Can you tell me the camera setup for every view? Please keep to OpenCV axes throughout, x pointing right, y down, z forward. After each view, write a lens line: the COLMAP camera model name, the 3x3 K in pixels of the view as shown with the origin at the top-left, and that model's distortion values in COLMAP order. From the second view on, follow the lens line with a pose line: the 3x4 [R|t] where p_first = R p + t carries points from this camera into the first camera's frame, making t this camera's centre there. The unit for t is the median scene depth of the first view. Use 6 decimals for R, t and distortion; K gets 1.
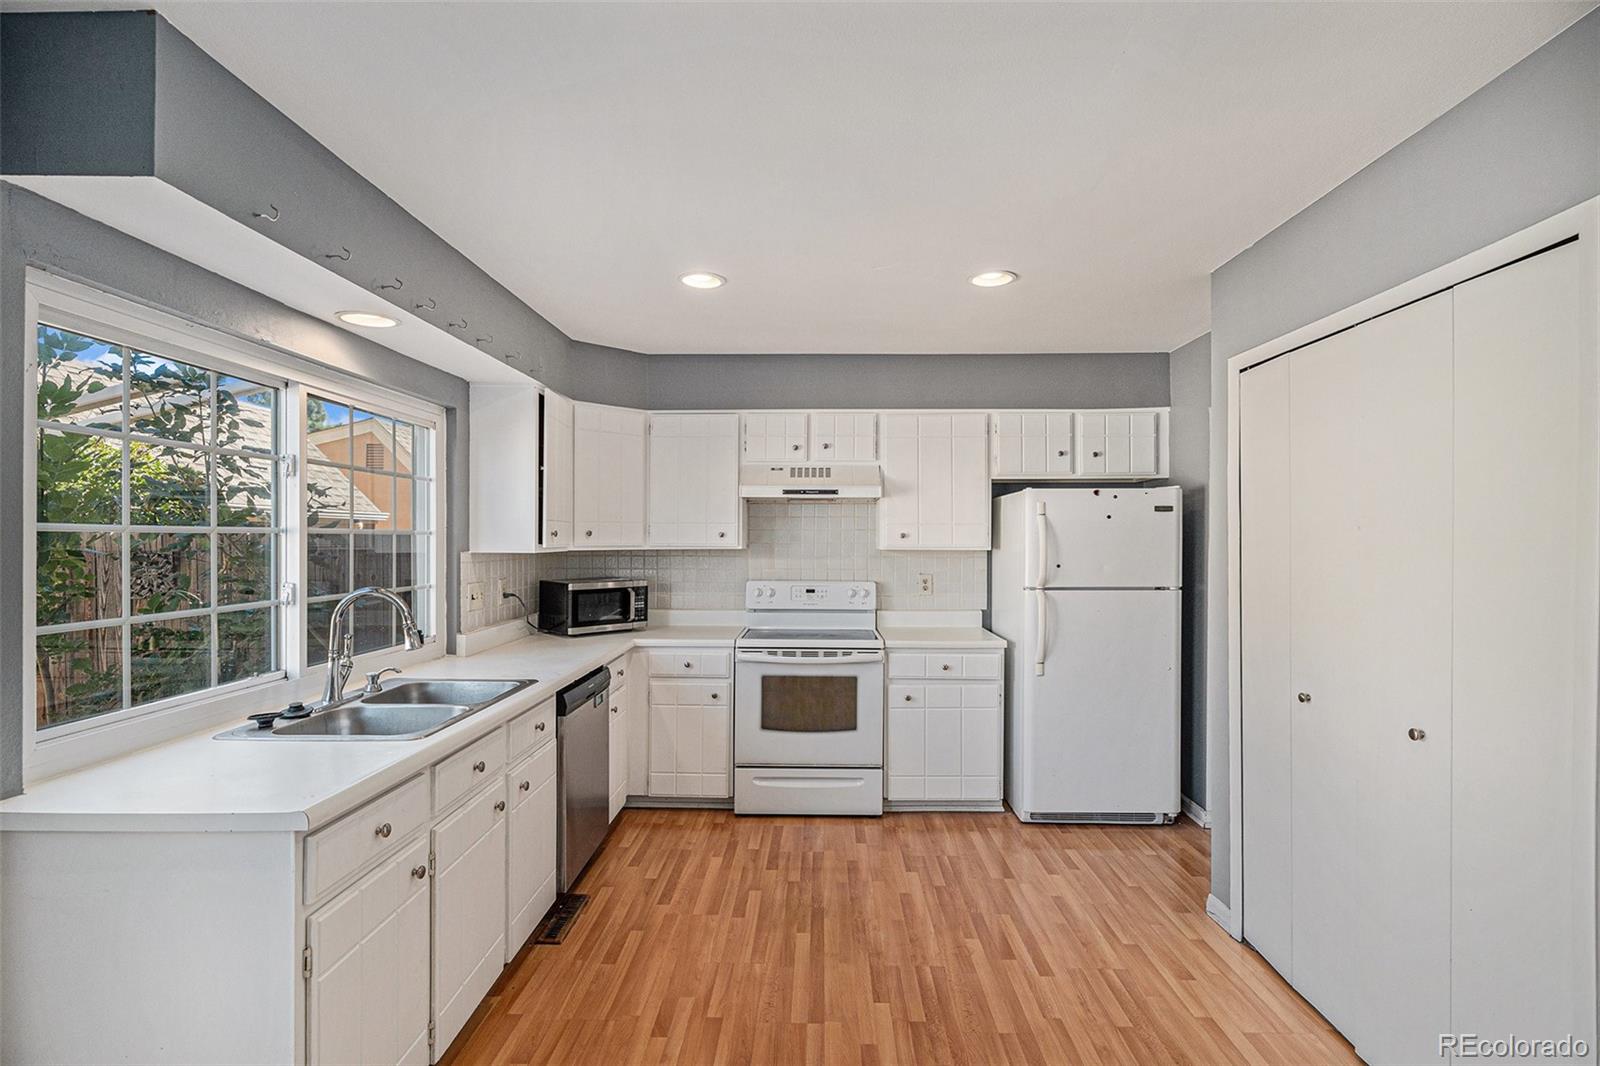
lens RADIAL K [[753.6, 0, 802.0], [0, 753.6, 536.9], [0, 0, 1]] dist [0.000653, 0.000961]
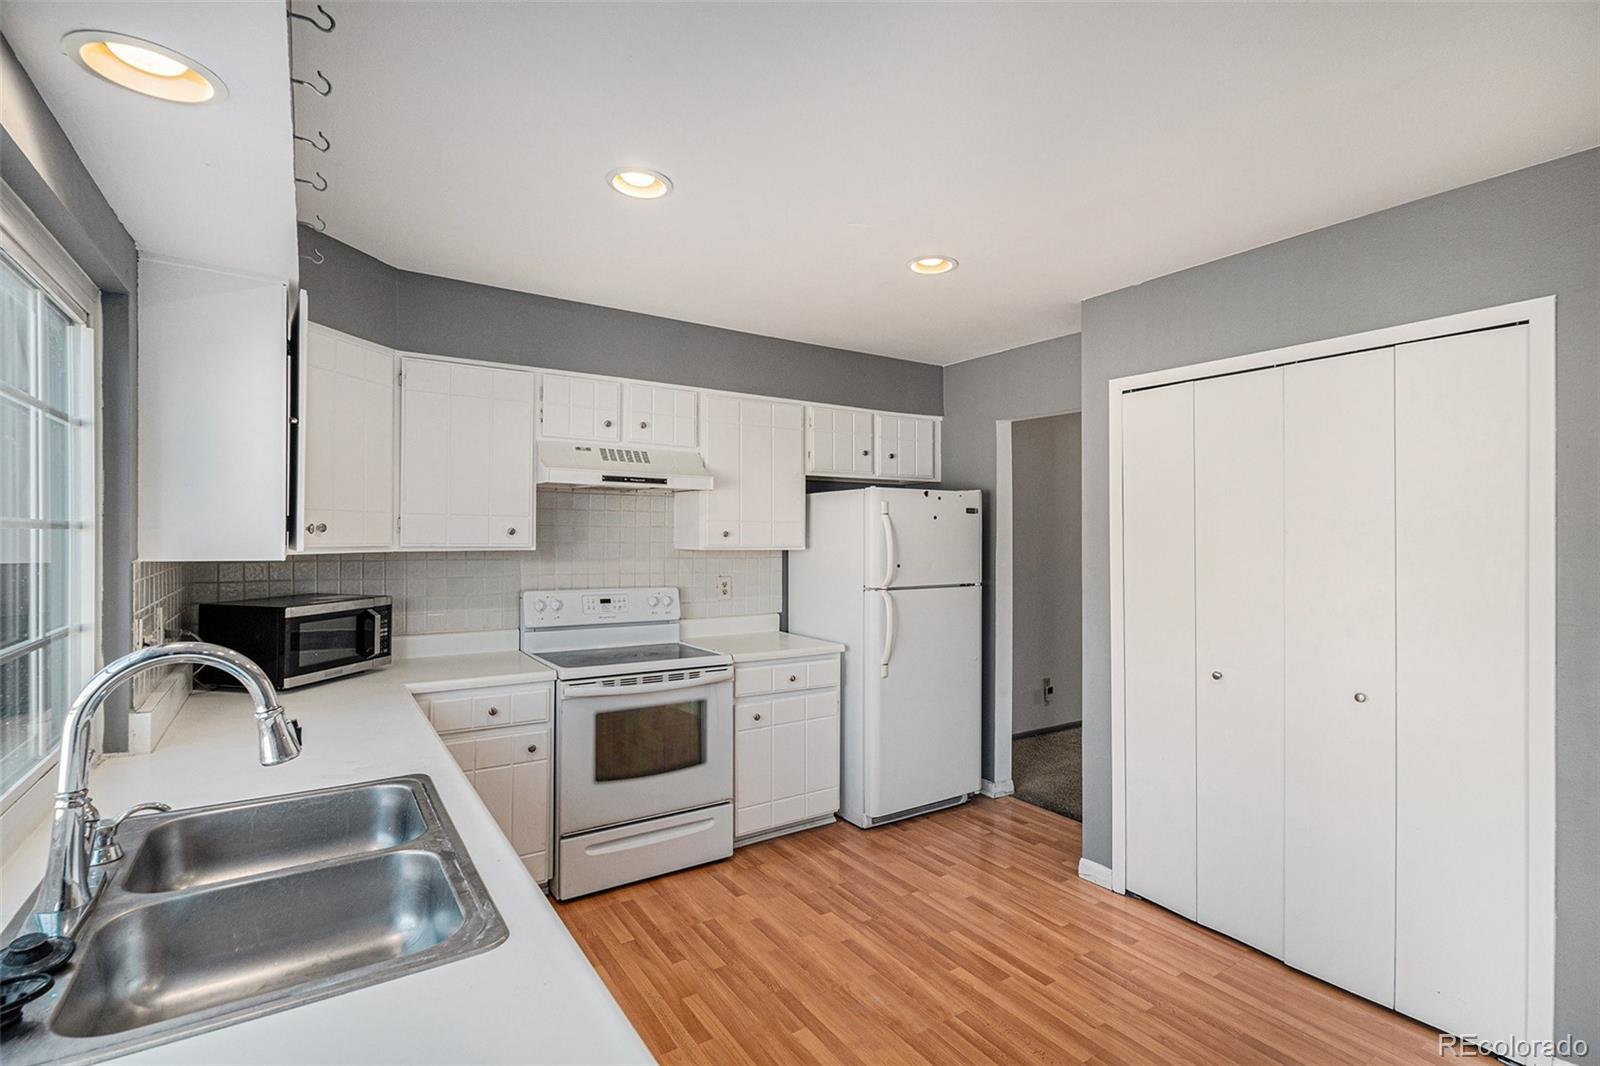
lens RADIAL K [[753.6, 0, 794.1], [0, 753.6, 537.5], [0, 0, 1]] dist [0.000653, 0.000961]
pose [[0.822706, 0.002749, 0.568461, -0.328824], [-0.005831, 0.999977, 0.003604, -0.001378], [-0.568438, -0.006279, 0.822702, 0.245931]]
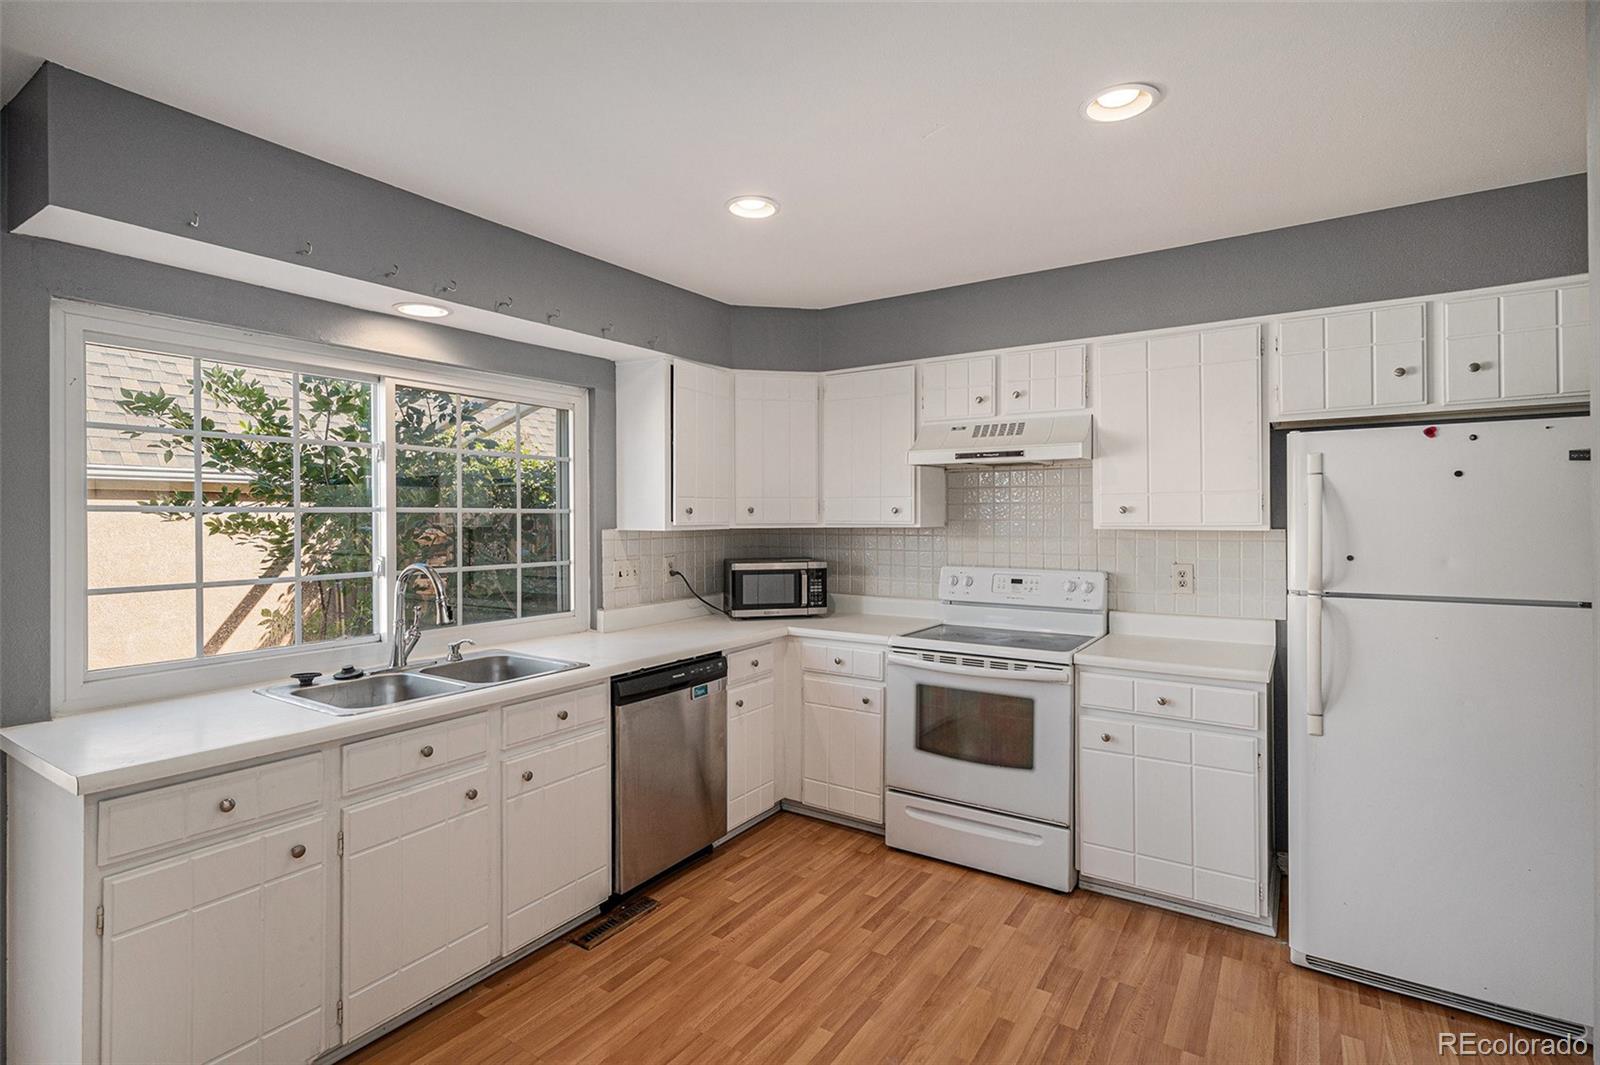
lens RADIAL K [[759.2, 0, 790.3], [0, 759.2, 519.1], [0, 0, 1]] dist [0.003382, -0.000164]
pose [[0.844595, -0.002660, -0.535398, 0.273487], [0.005630, 0.999976, 0.003913, 0.002746], [0.535375, -0.006319, 0.844591, 0.235861]]
